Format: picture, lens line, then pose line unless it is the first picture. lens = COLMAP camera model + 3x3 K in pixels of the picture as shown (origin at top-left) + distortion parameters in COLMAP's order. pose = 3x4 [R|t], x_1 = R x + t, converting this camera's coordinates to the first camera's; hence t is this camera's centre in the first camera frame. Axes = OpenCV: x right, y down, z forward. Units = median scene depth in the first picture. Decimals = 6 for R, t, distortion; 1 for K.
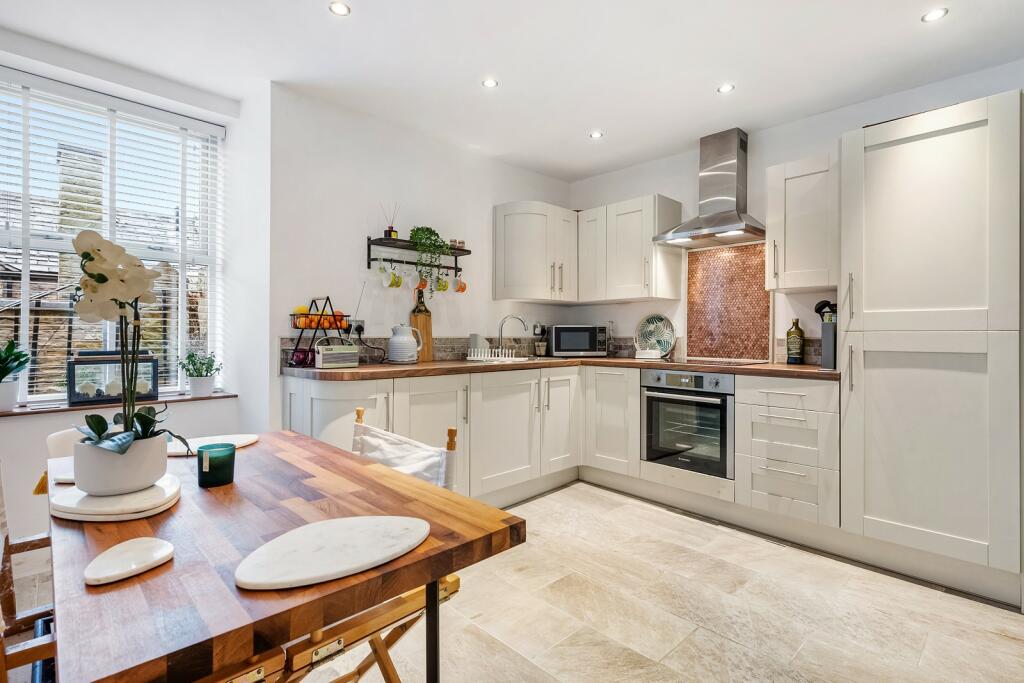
lens RADIAL K [[489.1, 0, 511.4], [0, 489.1, 328.7], [0, 0, 1]] dist [0.001750, -0.000548]
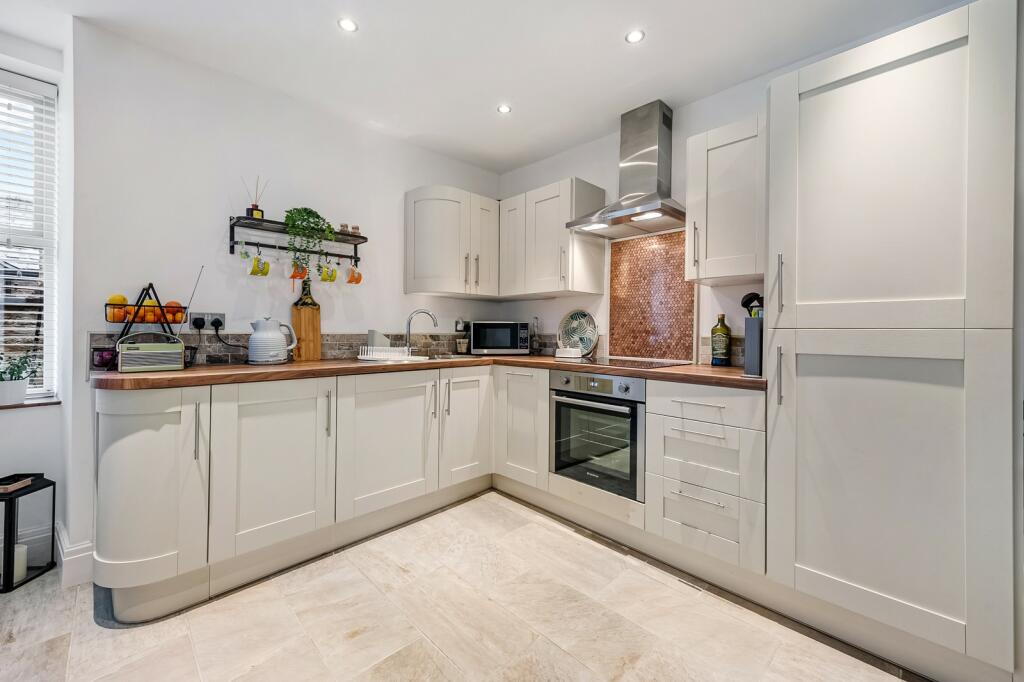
lens RADIAL K [[413.0, 0, 512.5], [0, 413.0, 326.8], [0, 0, 1]] dist [0.009085, -0.000283]
pose [[0.999934, 0.004882, 0.010358, 0.201404], [-0.004908, 0.999985, 0.002441, 0.002287], [-0.010346, -0.002492, 0.999943, 0.264212]]
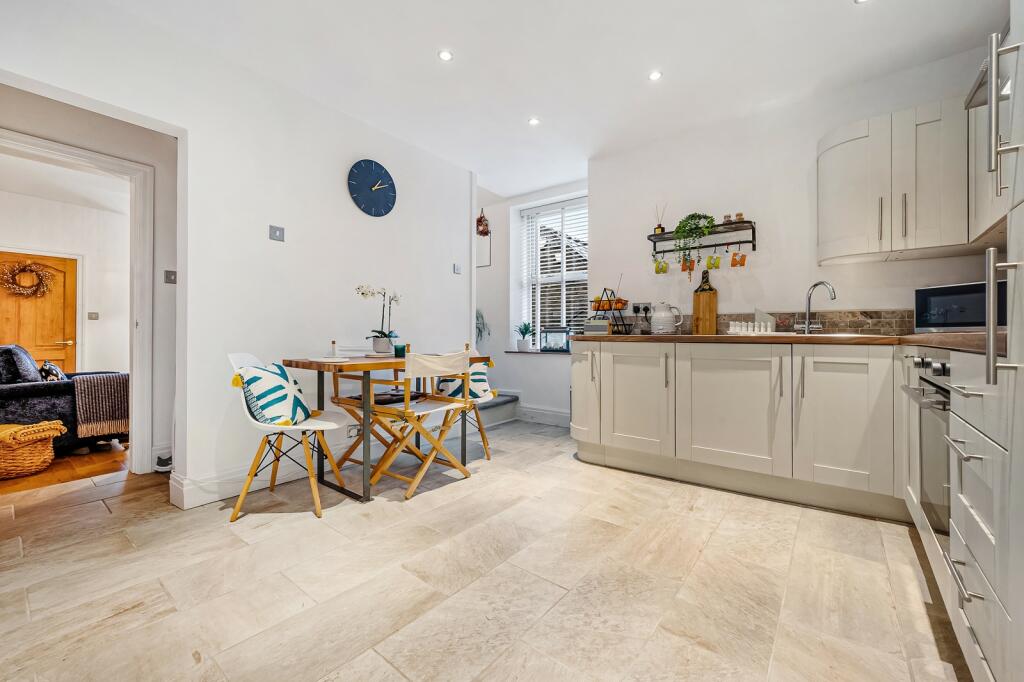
lens RADIAL K [[413.0, 0, 513.1], [0, 413.0, 333.7], [0, 0, 1]] dist [0.009085, -0.000283]
pose [[0.140395, -0.007533, -0.990067, 0.733536], [0.008744, 0.999941, -0.006368, 0.070006], [0.990057, -0.007763, 0.140453, 0.488821]]
